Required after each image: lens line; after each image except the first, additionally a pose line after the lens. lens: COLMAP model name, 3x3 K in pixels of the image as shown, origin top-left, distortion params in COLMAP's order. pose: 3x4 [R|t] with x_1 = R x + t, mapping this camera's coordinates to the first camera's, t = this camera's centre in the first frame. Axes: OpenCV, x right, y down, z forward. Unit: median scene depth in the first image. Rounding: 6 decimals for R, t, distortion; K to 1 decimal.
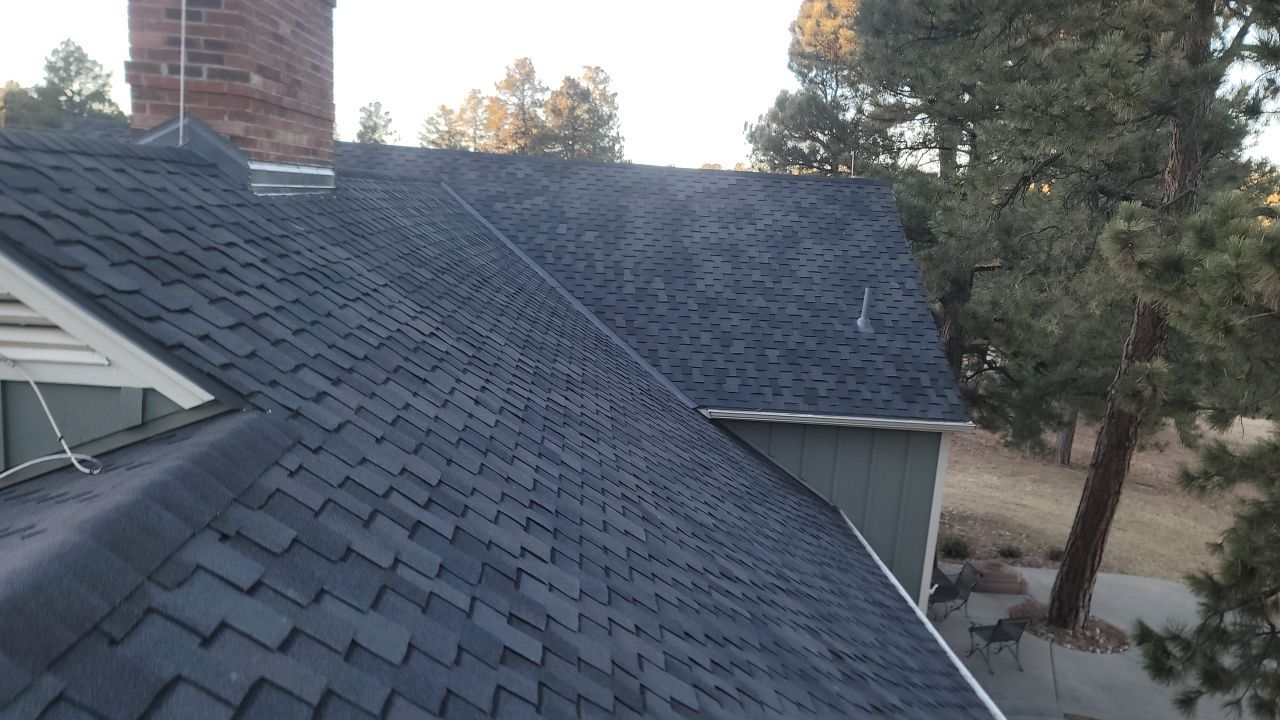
lens RADIAL K [[936.5, 0, 641.2], [0, 936.5, 379.4], [0, 0, 1]] dist [0.075677, -0.056945]
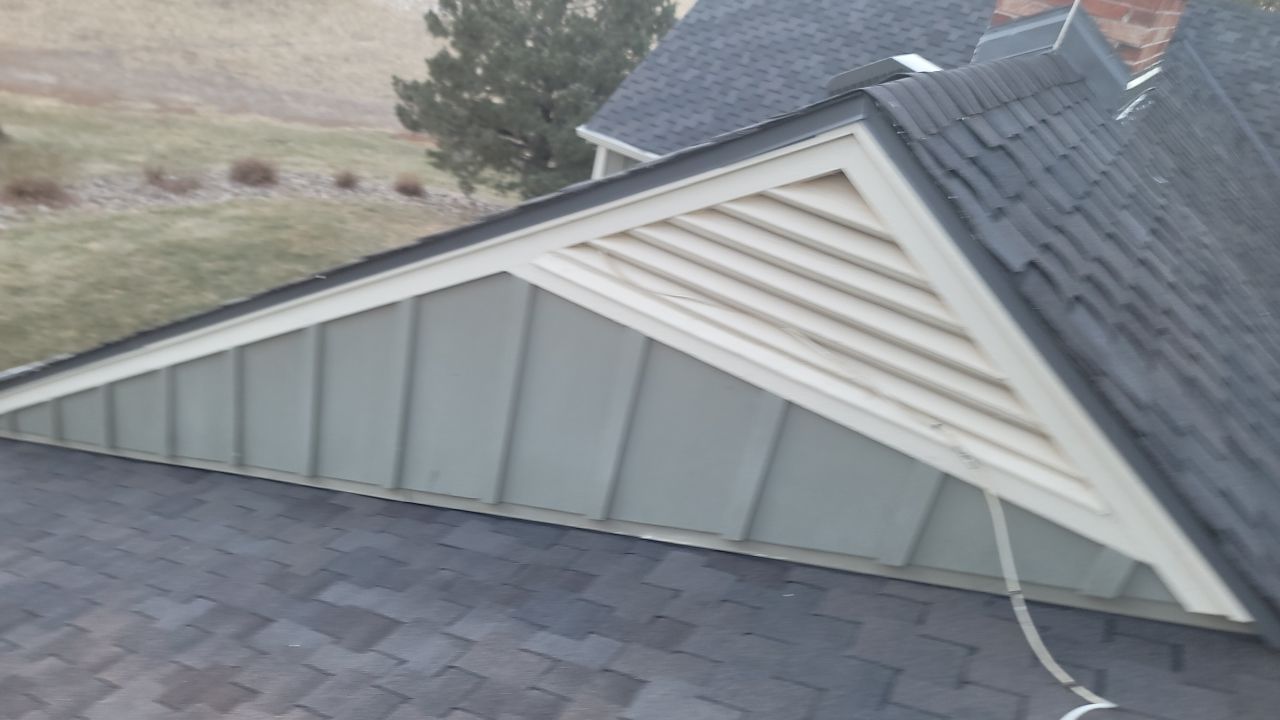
lens RADIAL K [[925.7, 0, 623.5], [0, 925.7, 353.3], [0, 0, 1]] dist [0.068575, -0.068721]
pose [[0.813548, 0.354784, -0.460725, -0.148989], [-0.255244, 0.929775, 0.265270, -0.057600], [0.522484, -0.098213, 0.846974, 0.062006]]
